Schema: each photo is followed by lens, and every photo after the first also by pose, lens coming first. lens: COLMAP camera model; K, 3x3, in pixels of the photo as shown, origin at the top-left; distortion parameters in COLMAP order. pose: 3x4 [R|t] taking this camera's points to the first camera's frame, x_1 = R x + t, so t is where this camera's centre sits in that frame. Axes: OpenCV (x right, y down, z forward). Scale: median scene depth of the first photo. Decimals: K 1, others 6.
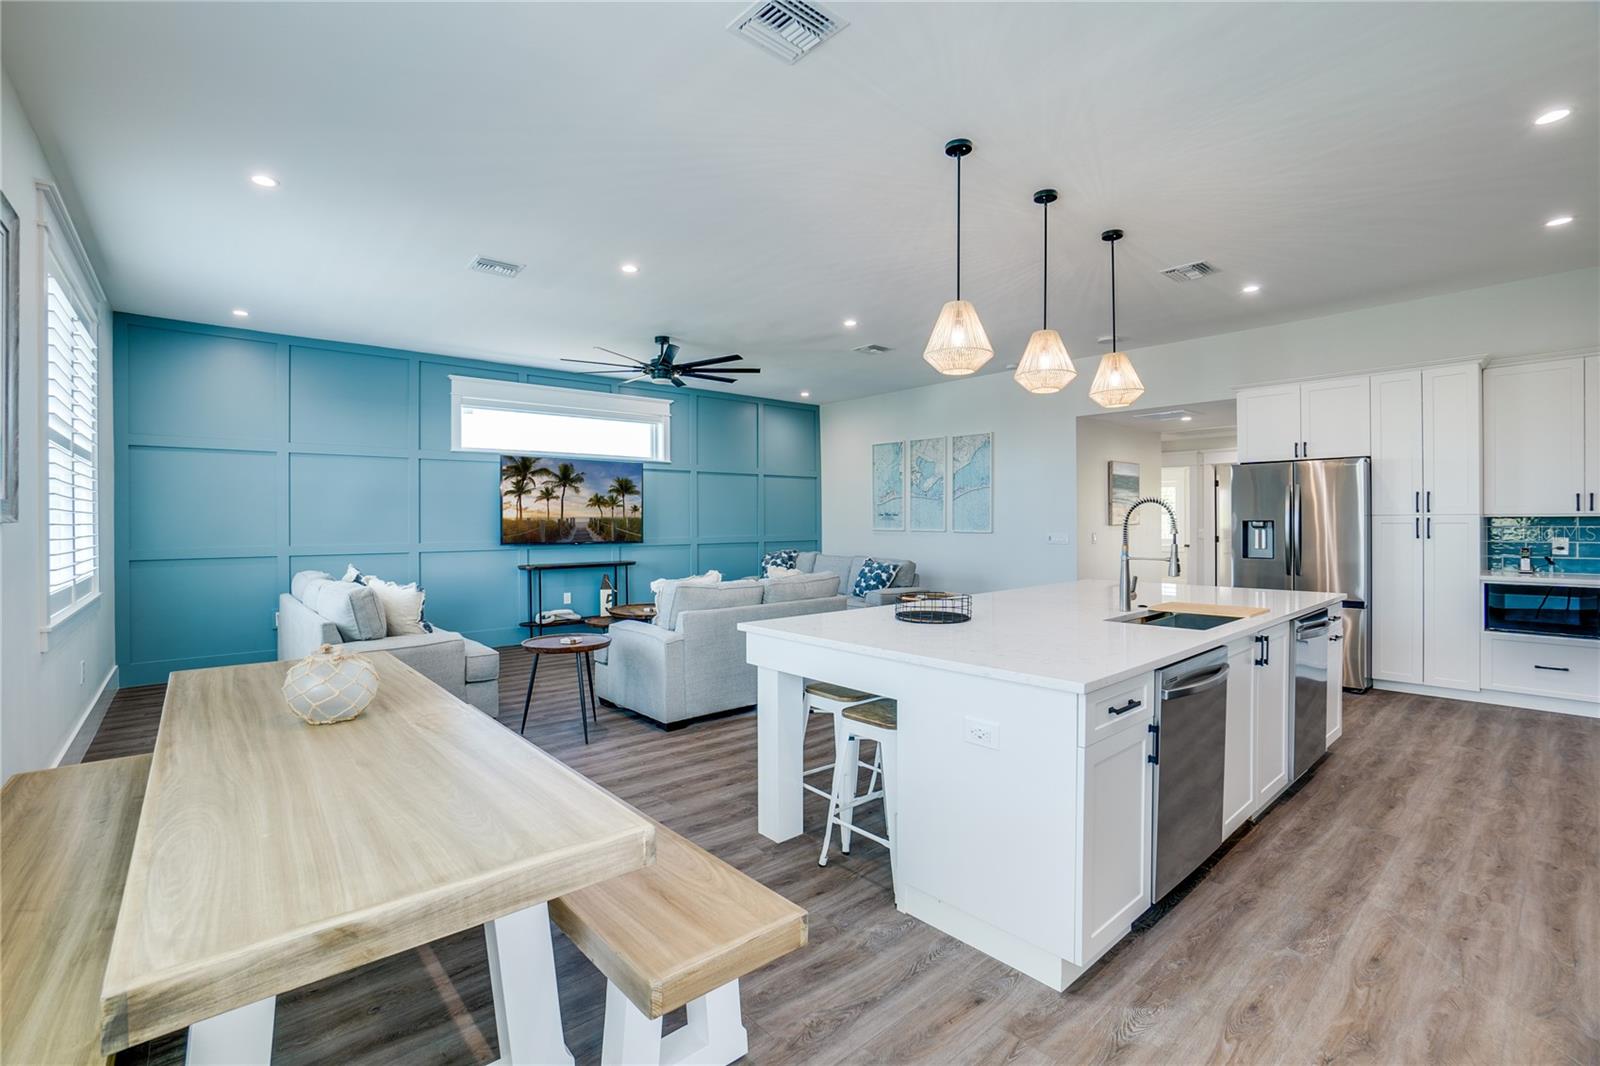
lens RADIAL K [[705.9, 0, 789.0], [0, 705.9, 523.0], [0, 0, 1]] dist [-0.060221, 0.020884]
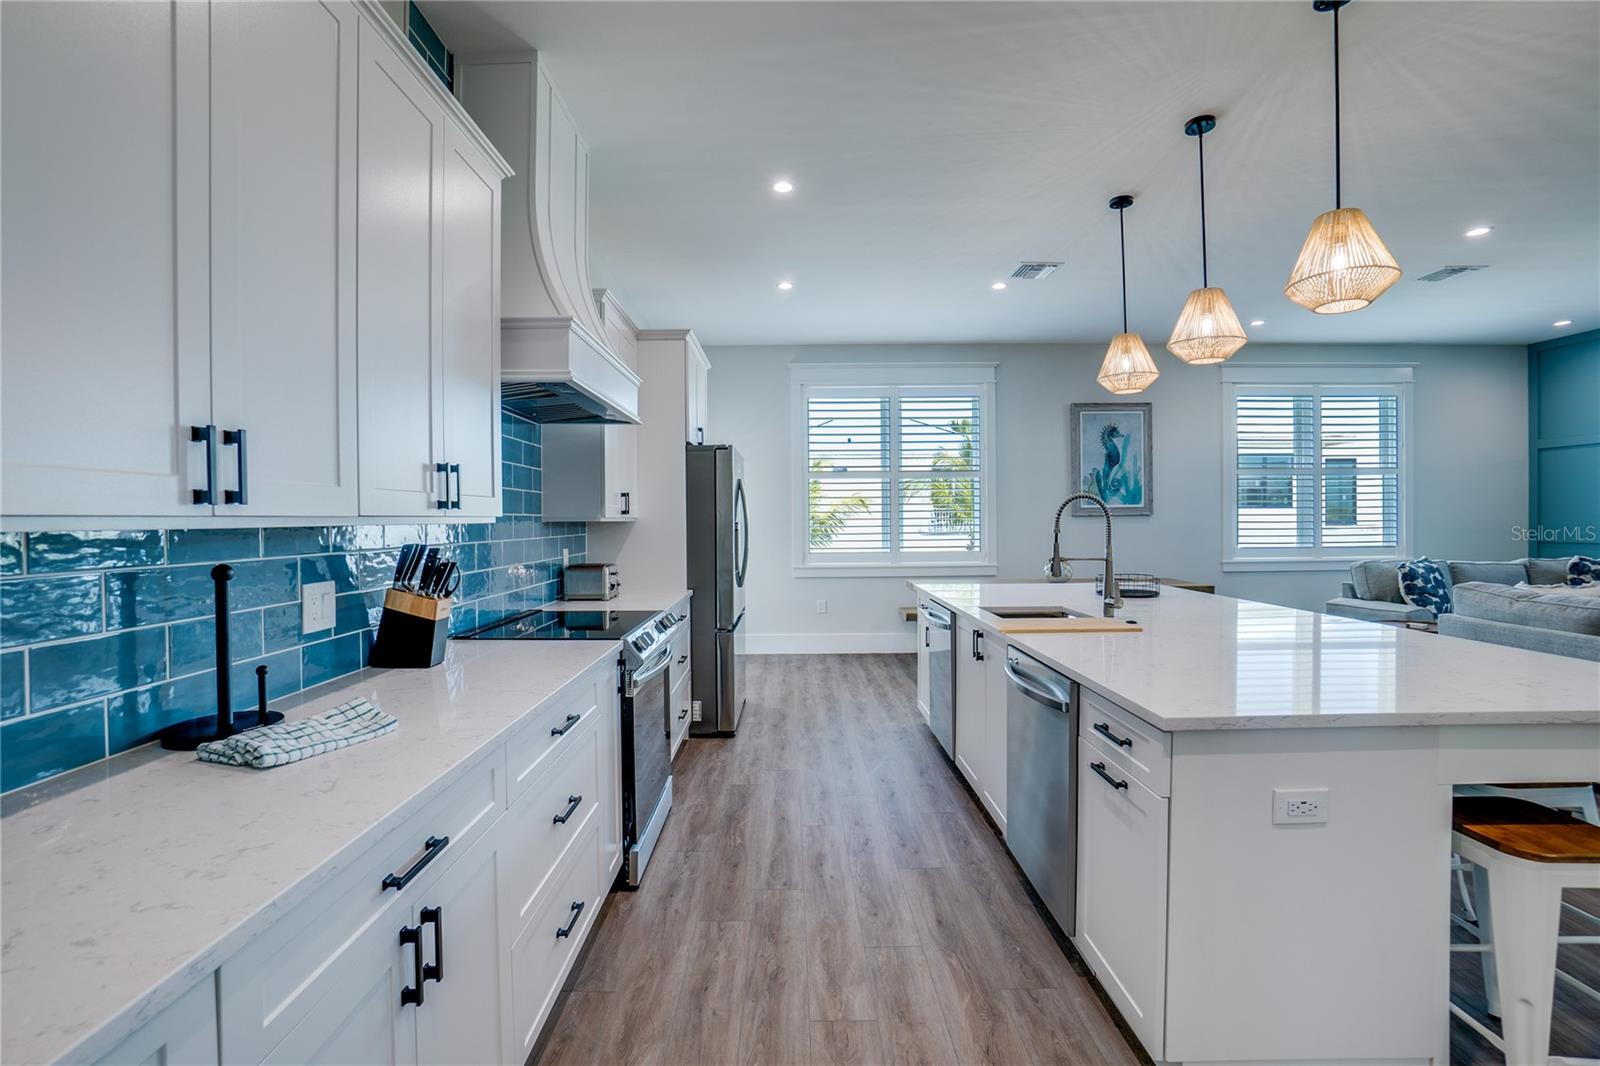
lens RADIAL K [[708.9, 0, 790.9], [0, 708.9, 532.9], [0, 0, 1]] dist [-0.067206, 0.025458]
pose [[-0.648778, 0.026518, -0.760515, 1.023423], [0.012012, 0.999625, 0.024608, -0.008610], [0.760883, 0.006830, -0.648853, 0.901361]]
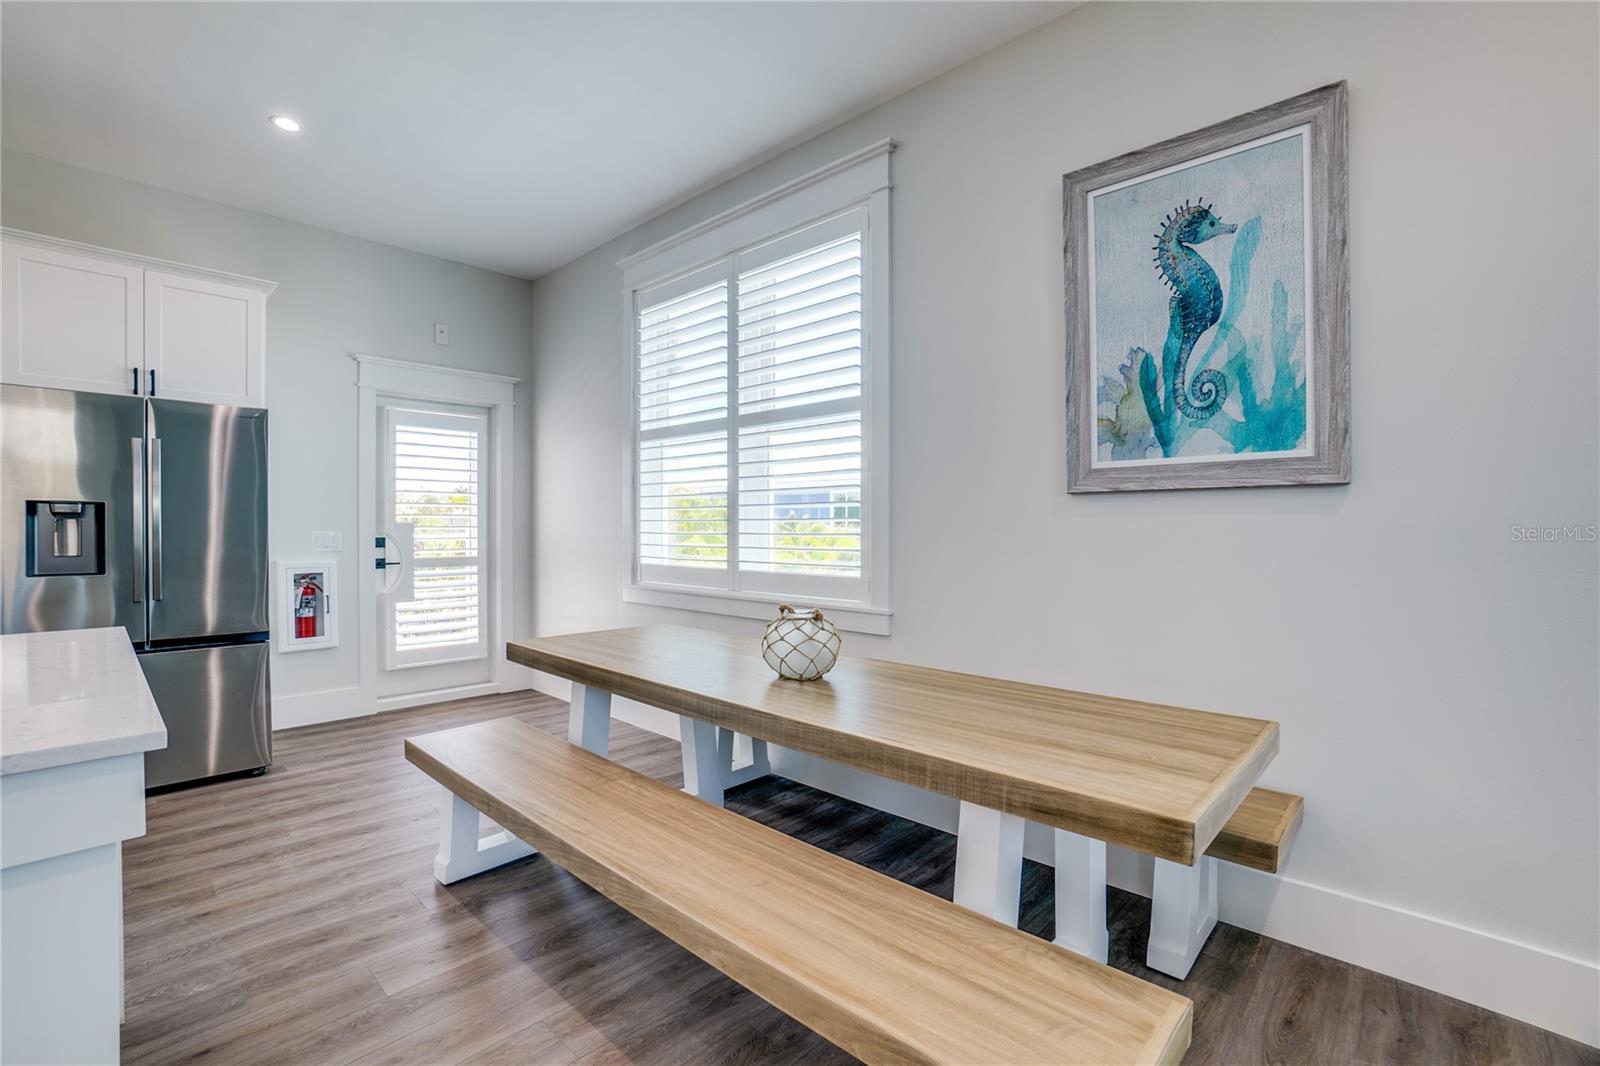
lens RADIAL K [[708.9, 0, 790.9], [0, 708.9, 532.9], [0, 0, 1]] dist [-0.067206, 0.025458]
pose [[-0.994750, 0.004011, -0.102259, -0.234410], [0.002661, 0.999907, 0.013342, 0.021047], [0.102303, 0.013000, -0.994668, 0.890663]]
